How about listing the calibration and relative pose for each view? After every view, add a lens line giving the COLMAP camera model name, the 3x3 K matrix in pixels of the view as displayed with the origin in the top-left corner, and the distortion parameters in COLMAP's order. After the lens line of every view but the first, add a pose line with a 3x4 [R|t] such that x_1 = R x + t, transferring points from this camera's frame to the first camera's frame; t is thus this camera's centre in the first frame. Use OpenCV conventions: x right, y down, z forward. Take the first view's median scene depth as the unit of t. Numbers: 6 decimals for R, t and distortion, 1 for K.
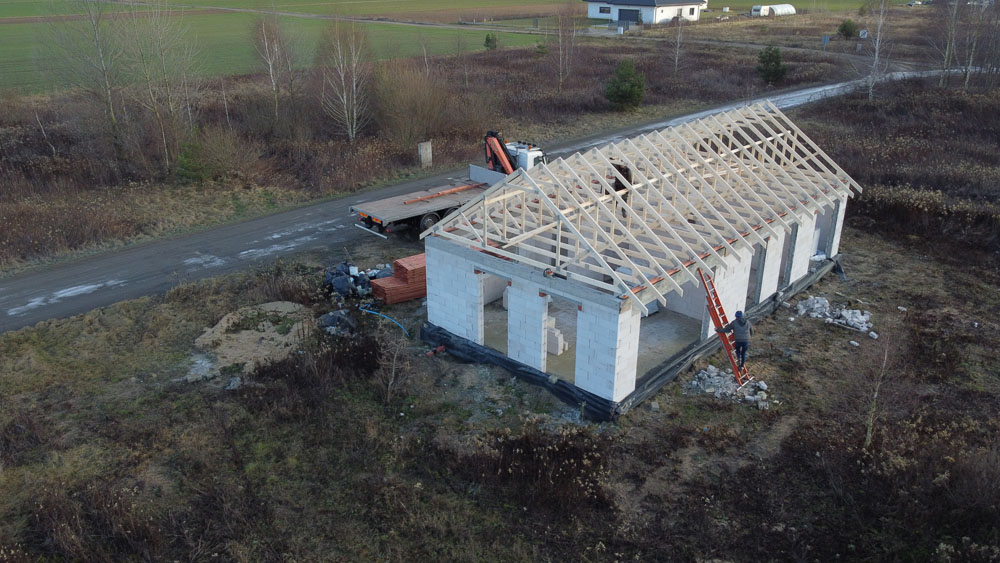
lens RADIAL K [[756.8, 0, 500.0], [0, 756.8, 281.5], [0, 0, 1]] dist [-0.002537, -0.006342]
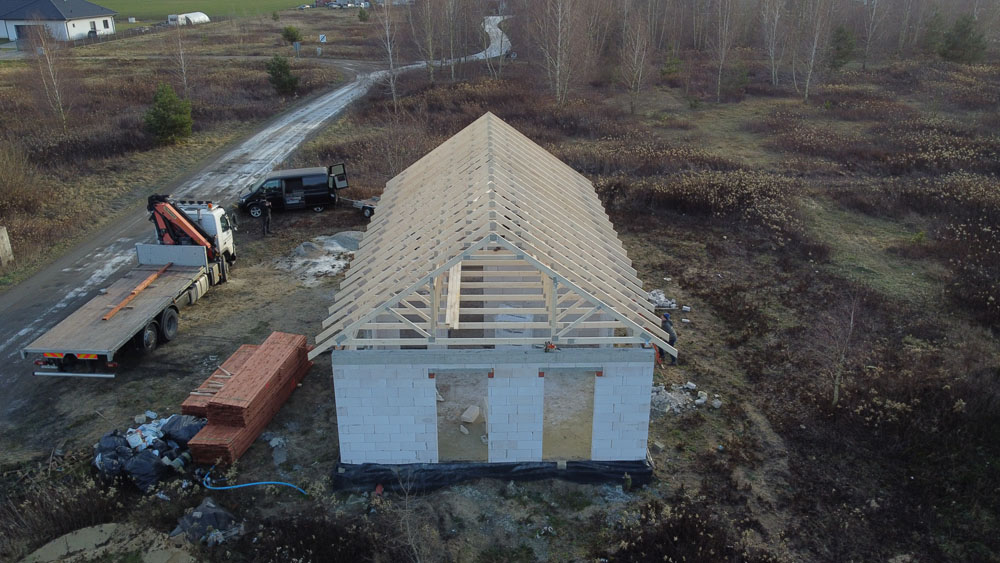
lens RADIAL K [[756.8, 0, 500.0], [0, 756.8, 281.5], [0, 0, 1]] dist [-0.002537, -0.006342]
pose [[0.719874, -0.260587, 0.643332, -0.352965], [0.265296, 0.959777, 0.091905, -0.122835], [-0.641405, 0.104513, 0.760051, 0.281989]]
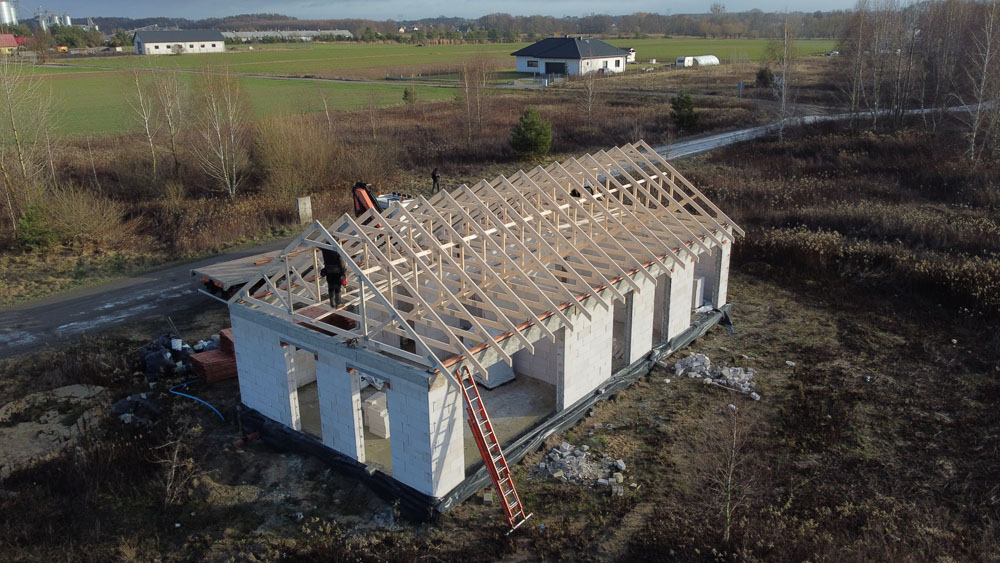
lens RADIAL K [[756.8, 0, 500.0], [0, 756.8, 281.5], [0, 0, 1]] dist [-0.002537, -0.006342]
pose [[0.997462, -0.034168, 0.062461, 0.125730], [0.038435, 0.996915, -0.068436, -0.012140], [-0.059930, 0.070663, 0.995698, 0.108204]]
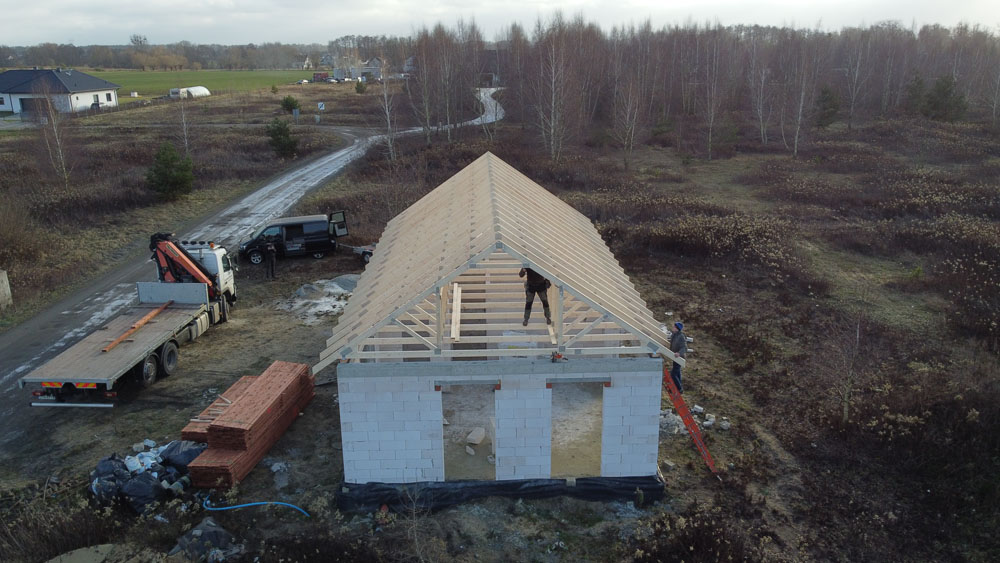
lens RADIAL K [[756.8, 0, 500.0], [0, 756.8, 281.5], [0, 0, 1]] dist [-0.002537, -0.006342]
pose [[0.712770, -0.208381, 0.669728, -0.370163], [0.276994, 0.960862, 0.004169, -0.079615], [-0.644385, 0.182539, 0.742595, 0.294096]]
